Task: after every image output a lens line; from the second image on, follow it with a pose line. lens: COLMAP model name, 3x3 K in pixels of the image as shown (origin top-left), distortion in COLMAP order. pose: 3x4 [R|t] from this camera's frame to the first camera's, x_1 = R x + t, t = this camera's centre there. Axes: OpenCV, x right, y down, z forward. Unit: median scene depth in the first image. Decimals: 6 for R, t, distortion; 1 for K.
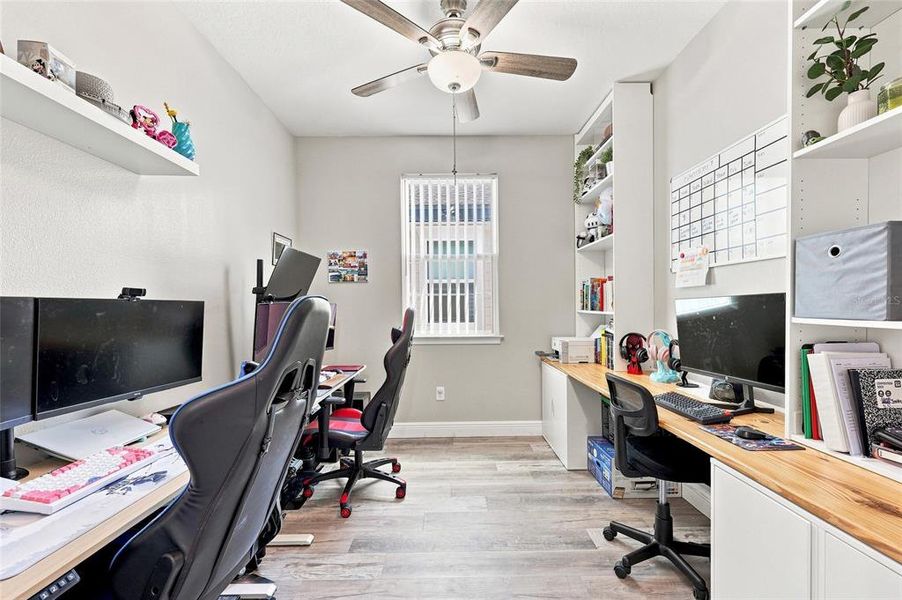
lens RADIAL K [[371.5, 0, 454.2], [0, 371.5, 307.3], [0, 0, 1]] dist [-0.001083, 0.000620]
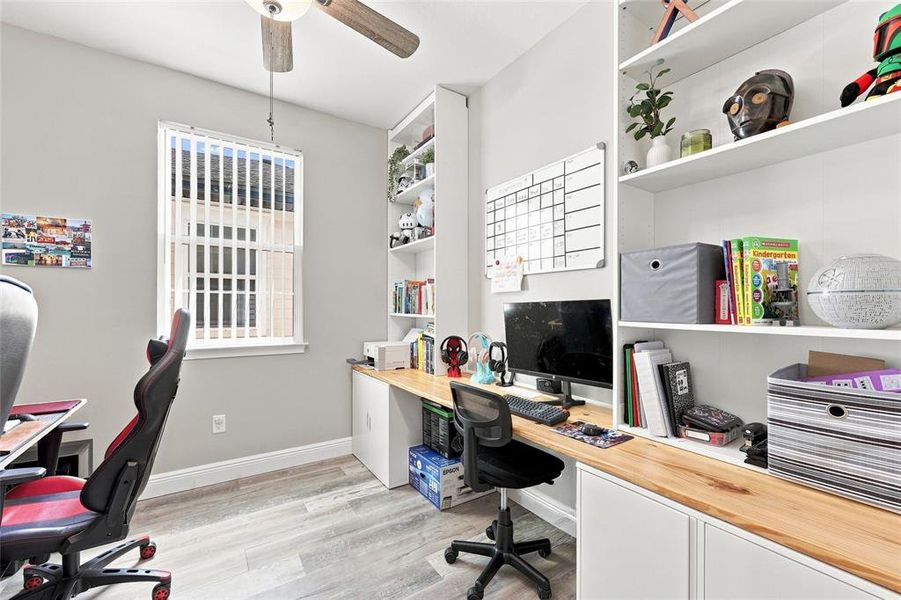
lens RADIAL K [[371.1, 0, 450.3], [0, 371.1, 303.4], [0, 0, 1]] dist [-0.001083, 0.000620]
pose [[0.844278, 0.016906, 0.535638, -0.072729], [-0.008044, 0.999789, -0.018875, -0.000829], [-0.535844, 0.011627, 0.844237, 0.174464]]
